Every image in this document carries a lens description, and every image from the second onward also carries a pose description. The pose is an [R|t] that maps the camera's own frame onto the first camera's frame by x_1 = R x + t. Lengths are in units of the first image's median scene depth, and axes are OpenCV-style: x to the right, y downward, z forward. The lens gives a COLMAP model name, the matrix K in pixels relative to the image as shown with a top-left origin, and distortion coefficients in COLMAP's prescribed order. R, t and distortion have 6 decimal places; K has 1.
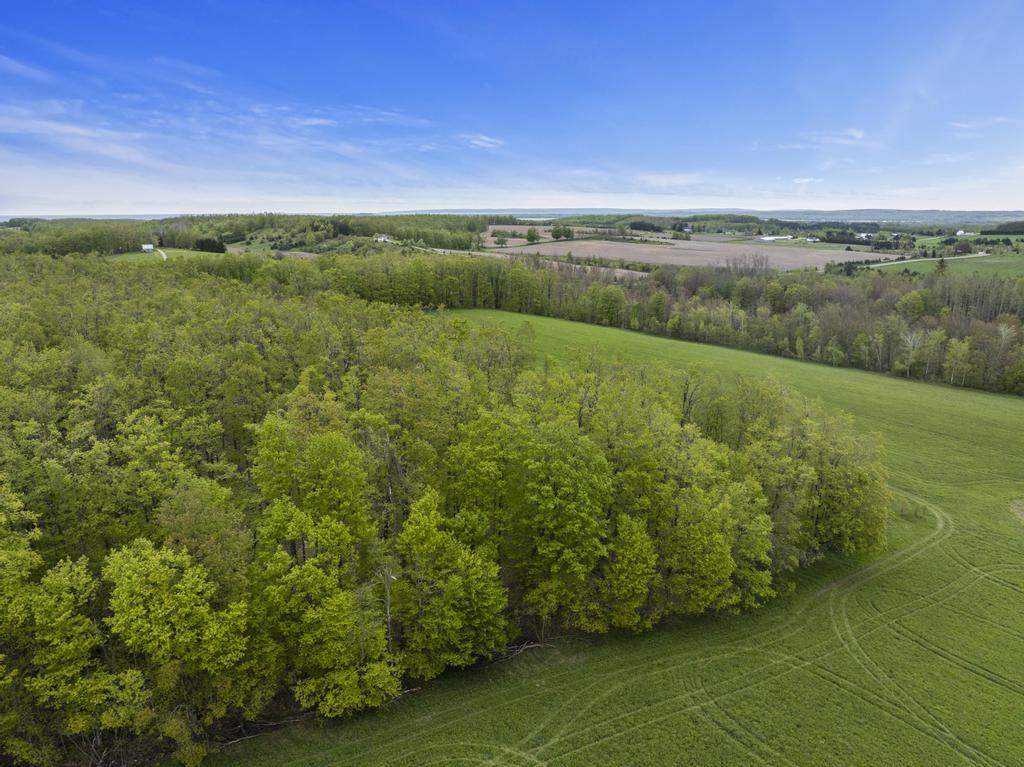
lens RADIAL K [[714.7, 0, 516.9], [0, 714.7, 381.7], [0, 0, 1]] dist [-0.042273, 0.001044]
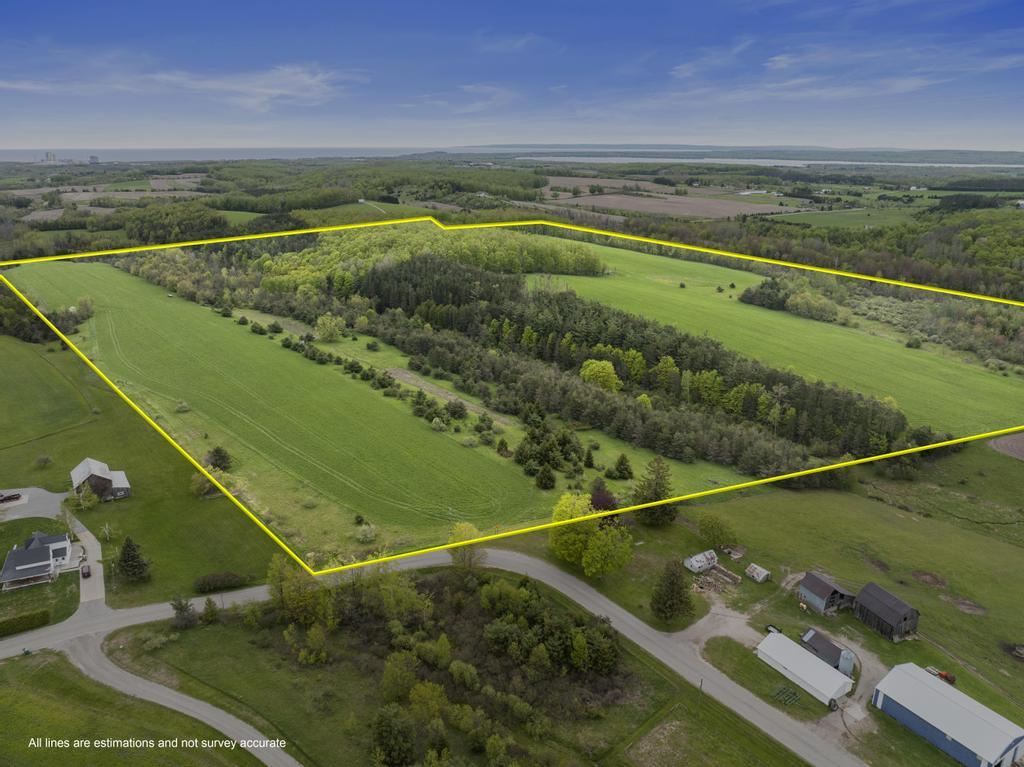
lens RADIAL K [[714.7, 0, 516.9], [0, 714.7, 381.7], [0, 0, 1]] dist [-0.042273, 0.001044]
pose [[0.995713, 0.032915, -0.086438, 0.041943], [-0.025403, 0.995919, 0.086606, 0.073840], [0.088936, -0.084039, 0.992486, -0.570639]]
